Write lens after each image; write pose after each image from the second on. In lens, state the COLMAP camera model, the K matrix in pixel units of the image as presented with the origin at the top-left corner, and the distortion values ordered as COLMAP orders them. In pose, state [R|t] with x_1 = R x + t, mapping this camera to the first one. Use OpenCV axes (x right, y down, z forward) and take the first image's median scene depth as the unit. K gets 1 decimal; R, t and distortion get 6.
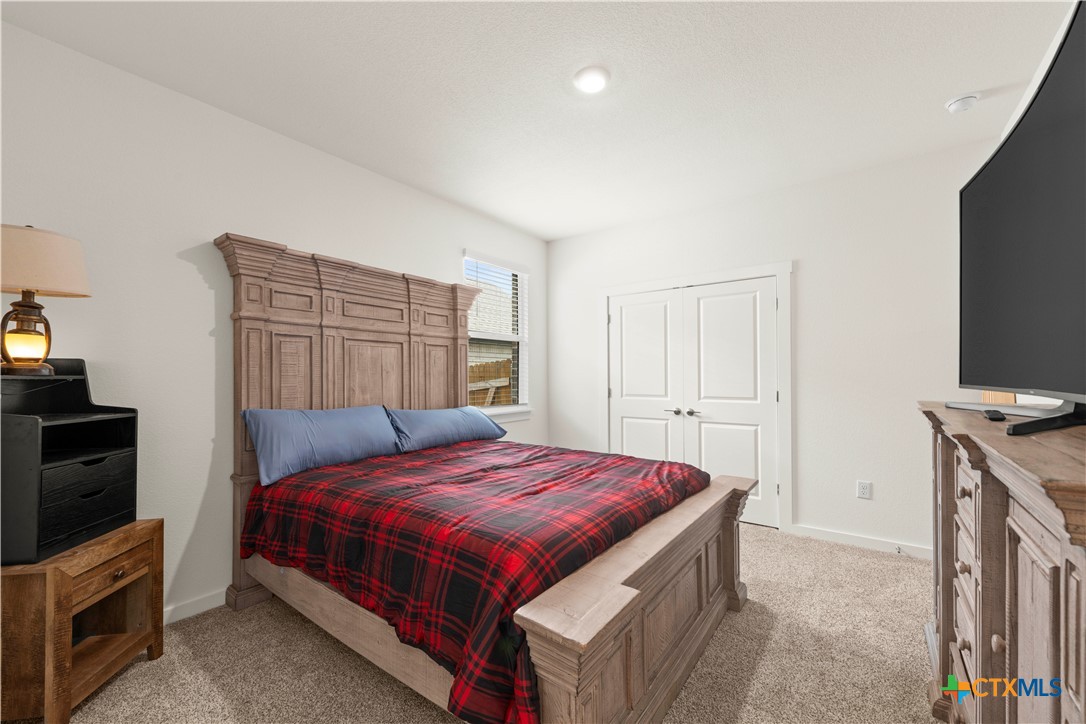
lens RADIAL K [[428.8, 0, 544.9], [0, 428.8, 372.3], [0, 0, 1]] dist [0.001231, -0.000372]
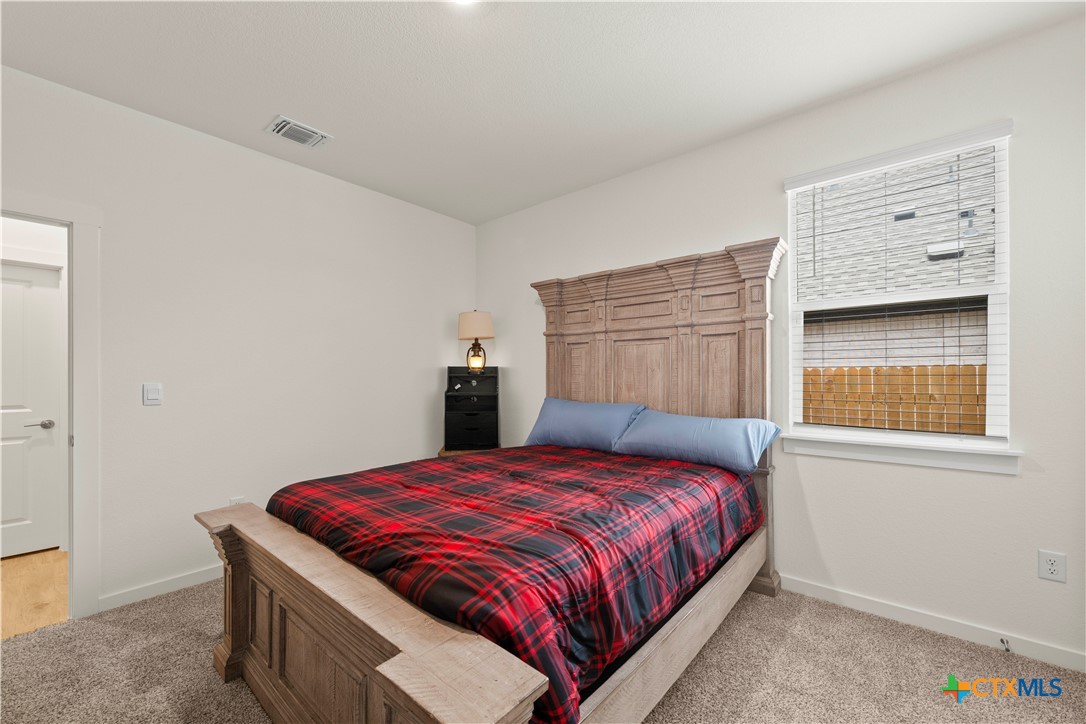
lens RADIAL K [[428.8, 0, 546.8], [0, 428.8, 370.1], [0, 0, 1]] dist [0.001231, -0.000372]
pose [[-0.048065, -0.006722, -0.998822, 0.621304], [0.013824, 0.999877, -0.007394, 0.003081], [0.998749, -0.014163, -0.047966, 0.848253]]
